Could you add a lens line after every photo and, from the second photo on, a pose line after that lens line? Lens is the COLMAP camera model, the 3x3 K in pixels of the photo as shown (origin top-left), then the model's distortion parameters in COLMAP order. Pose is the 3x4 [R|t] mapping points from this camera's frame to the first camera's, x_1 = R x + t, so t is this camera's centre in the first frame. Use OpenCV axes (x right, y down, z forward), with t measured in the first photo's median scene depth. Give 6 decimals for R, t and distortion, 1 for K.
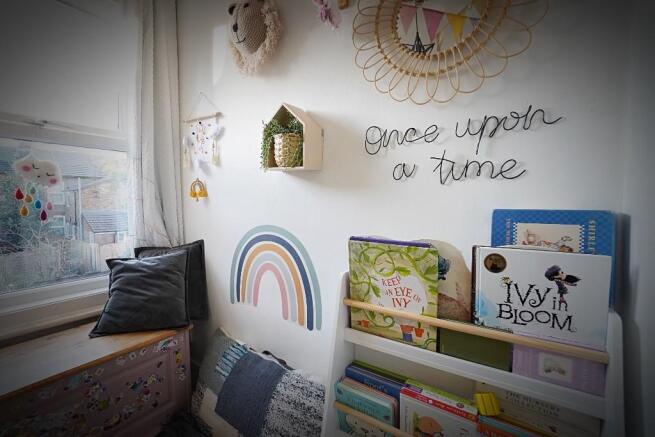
lens RADIAL K [[290.4, 0, 325.8], [0, 290.4, 215.2], [0, 0, 1]] dist [-0.037889, 0.004063]
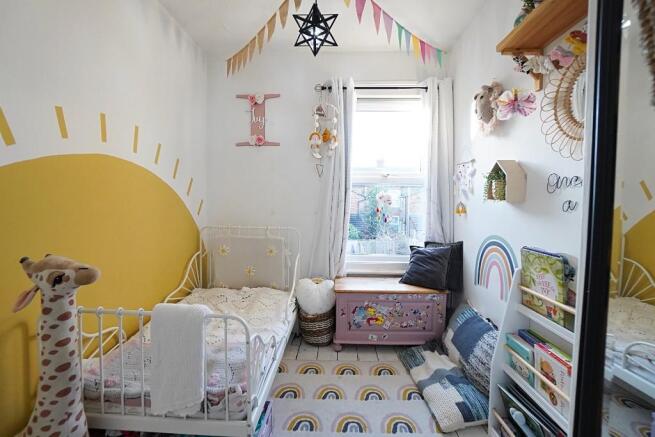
lens RADIAL K [[290.4, 0, 325.4], [0, 290.4, 217.4], [0, 0, 1]] dist [-0.037889, 0.004063]
pose [[0.538581, 0.043535, -0.841449, 0.610287], [-0.048475, 0.998611, 0.020640, -0.048929], [0.841178, 0.029673, 0.539943, -0.582561]]
